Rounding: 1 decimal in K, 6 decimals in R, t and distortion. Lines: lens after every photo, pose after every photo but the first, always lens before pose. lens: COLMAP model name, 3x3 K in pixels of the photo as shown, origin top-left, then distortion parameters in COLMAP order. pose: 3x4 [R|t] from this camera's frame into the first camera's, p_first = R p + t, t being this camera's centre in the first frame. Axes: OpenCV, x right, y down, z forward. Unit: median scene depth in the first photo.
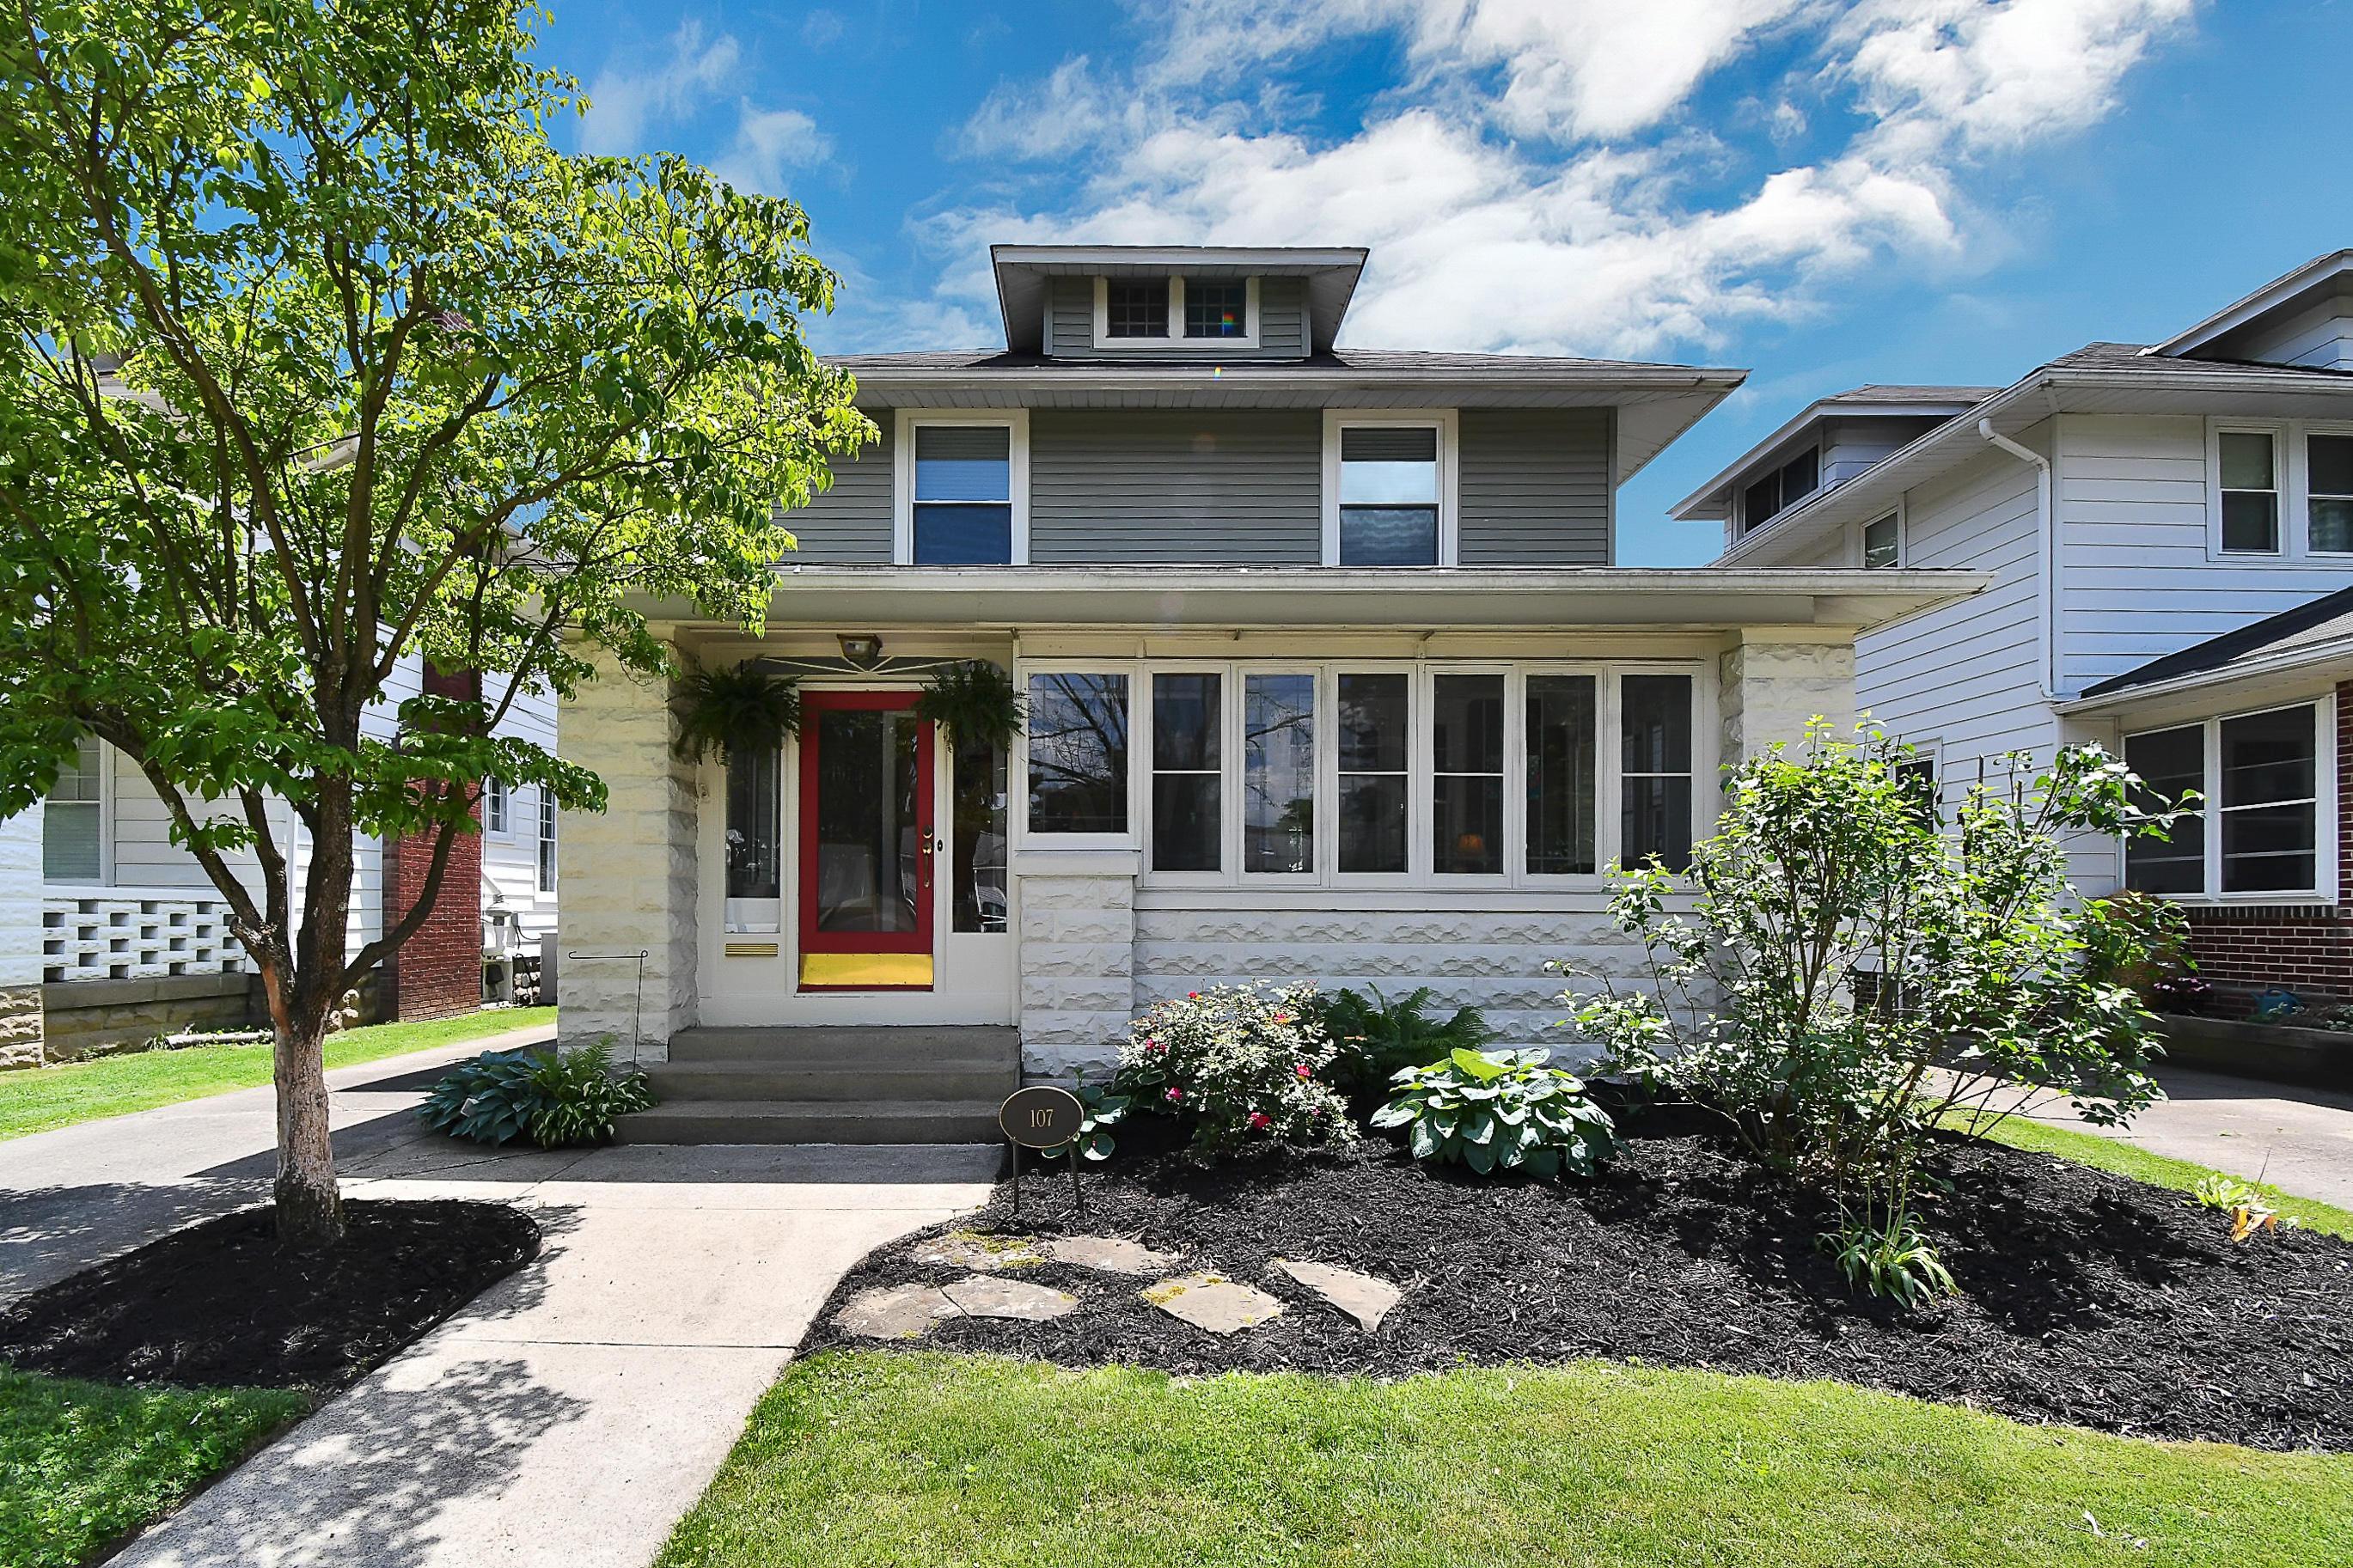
lens RADIAL K [[1094.9, 0, 1169.7], [0, 1094.9, 901.9], [0, 0, 1]] dist [0.000212, -0.011282]
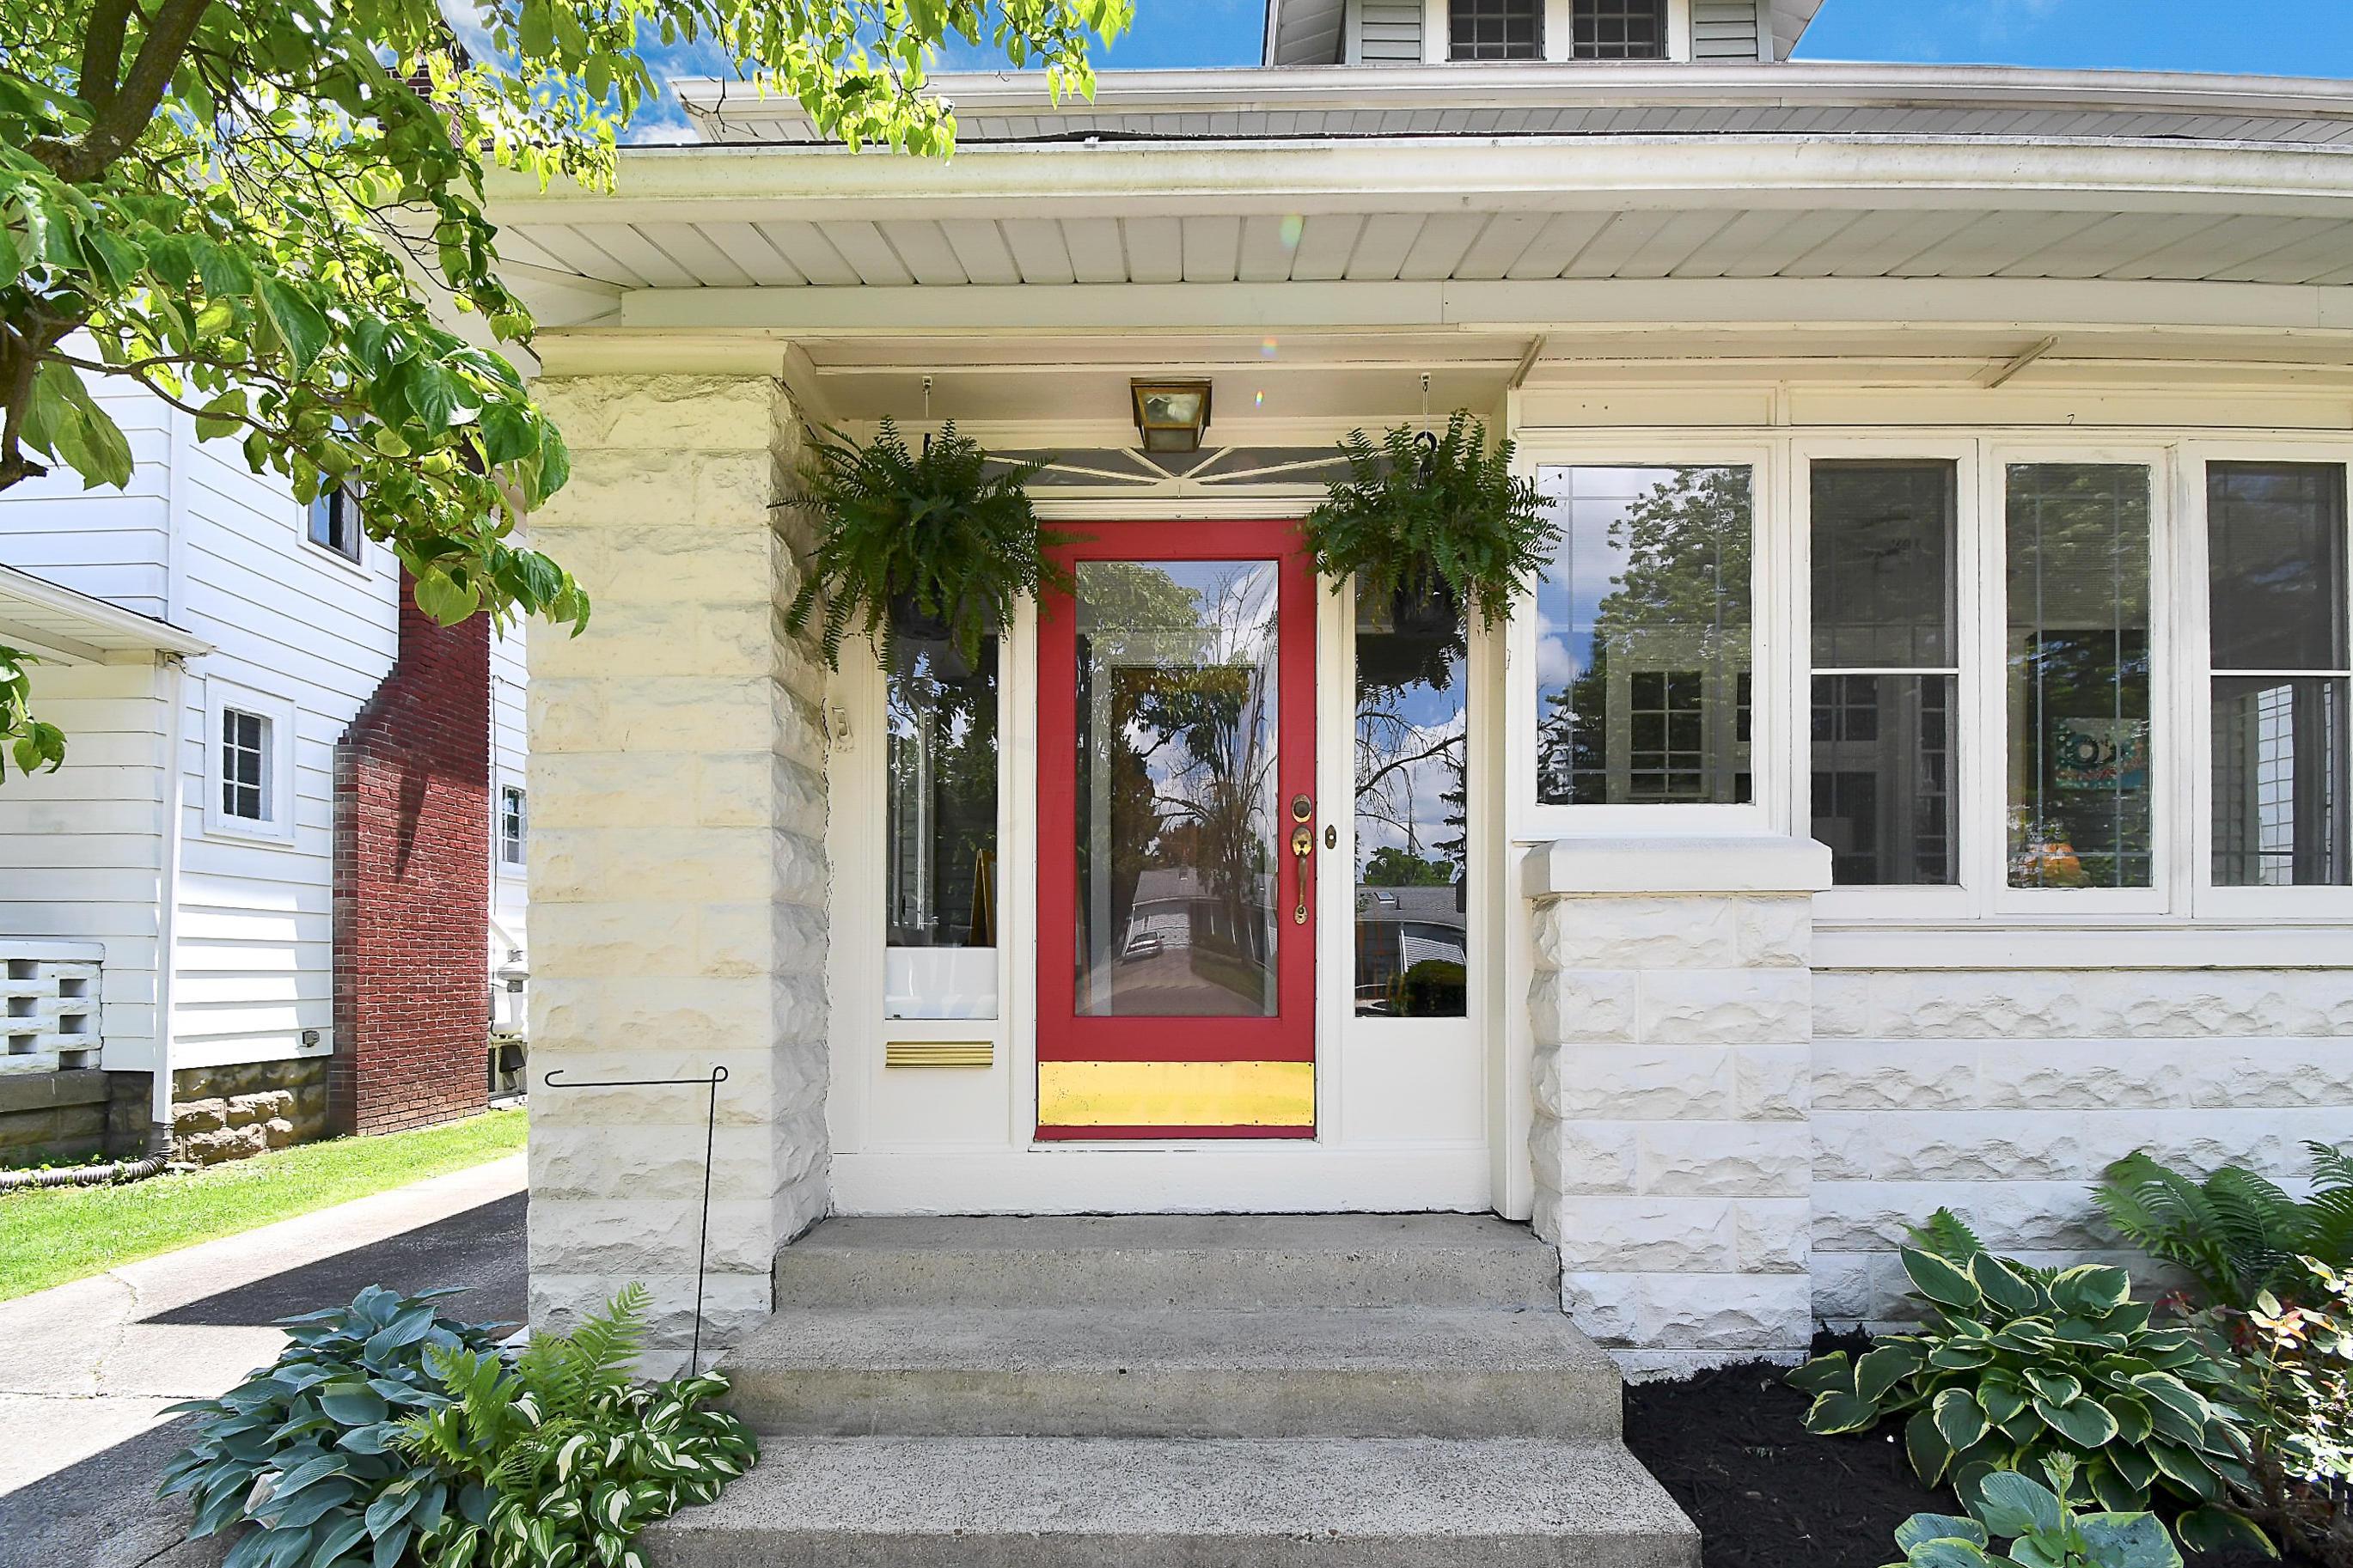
lens RADIAL K [[1062.7, 0, 1208.8], [0, 1062.7, 955.5], [0, 0, 1]] dist [-0.000095, -0.009442]
pose [[0.999943, -0.003268, -0.010154, -0.269406], [0.003230, 0.999988, -0.003717, 0.002361], [0.010166, 0.003684, 0.999942, 0.554975]]
